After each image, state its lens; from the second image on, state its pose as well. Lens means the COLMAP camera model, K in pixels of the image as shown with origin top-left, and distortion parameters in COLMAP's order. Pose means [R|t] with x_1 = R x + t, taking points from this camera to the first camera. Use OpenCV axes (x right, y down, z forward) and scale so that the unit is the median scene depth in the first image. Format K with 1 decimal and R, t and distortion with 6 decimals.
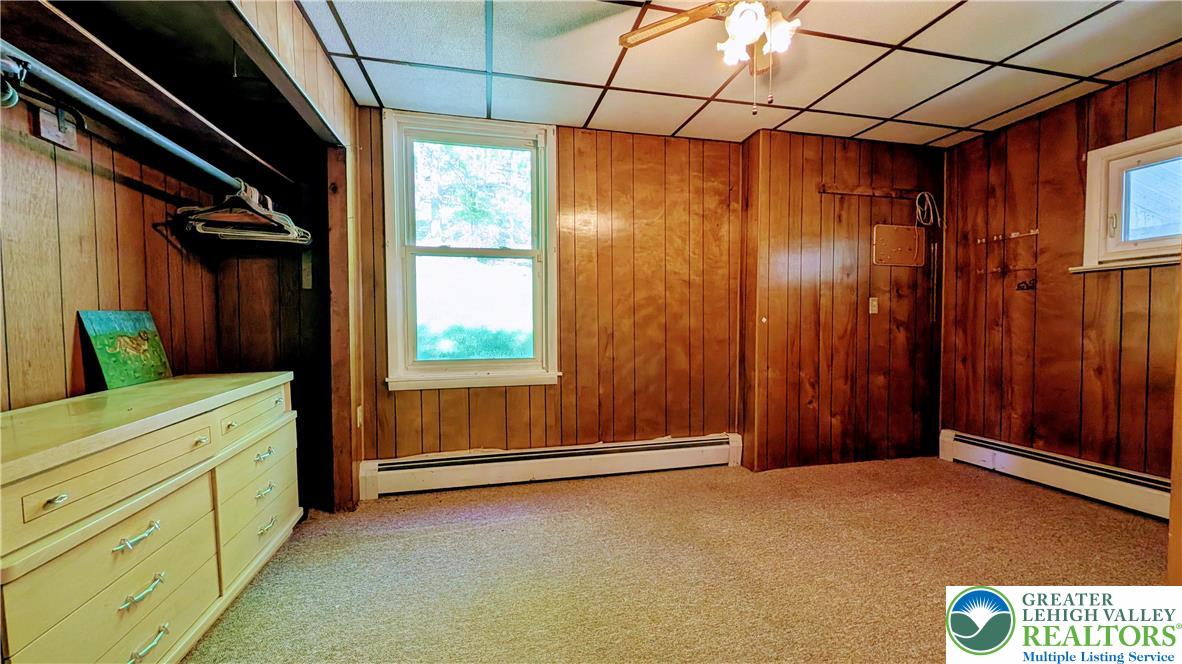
lens RADIAL K [[442.3, 0, 595.3], [0, 442.3, 336.1], [0, 0, 1]] dist [0.007027, -0.003550]
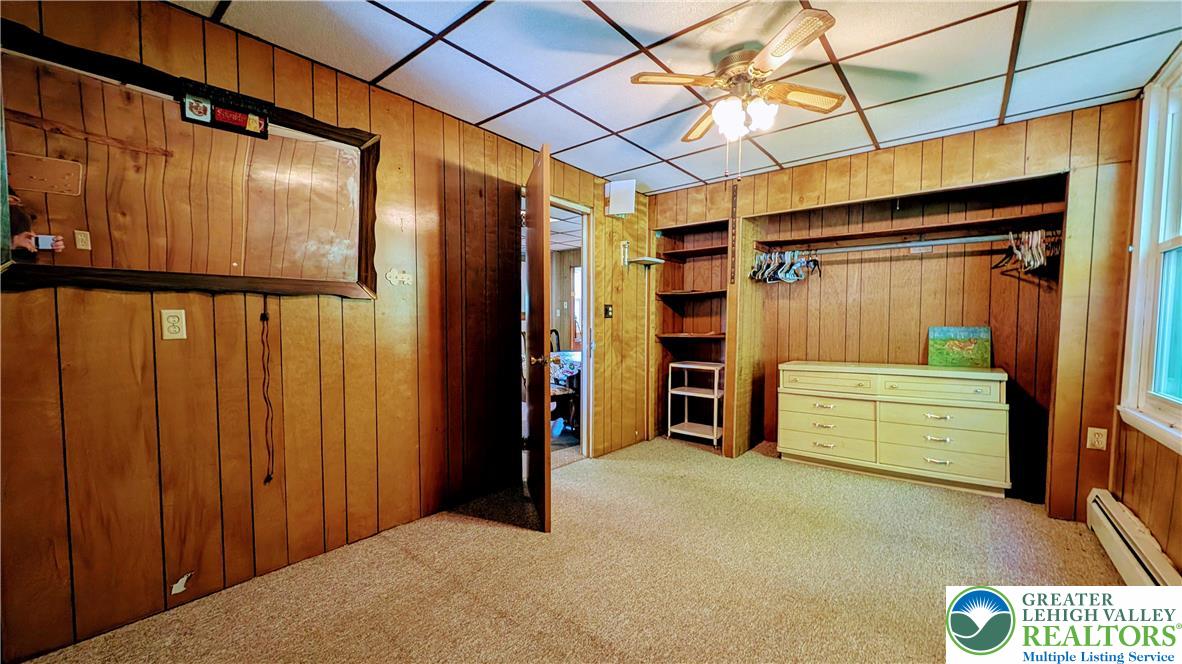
lens RADIAL K [[442.3, 0, 589.3], [0, 442.3, 340.9], [0, 0, 1]] dist [0.007027, -0.003550]
pose [[-0.804473, 0.025191, -0.593455, 1.069911], [-0.022824, 0.997051, 0.073263, -0.082169], [0.593551, 0.072484, -0.801526, 1.323955]]
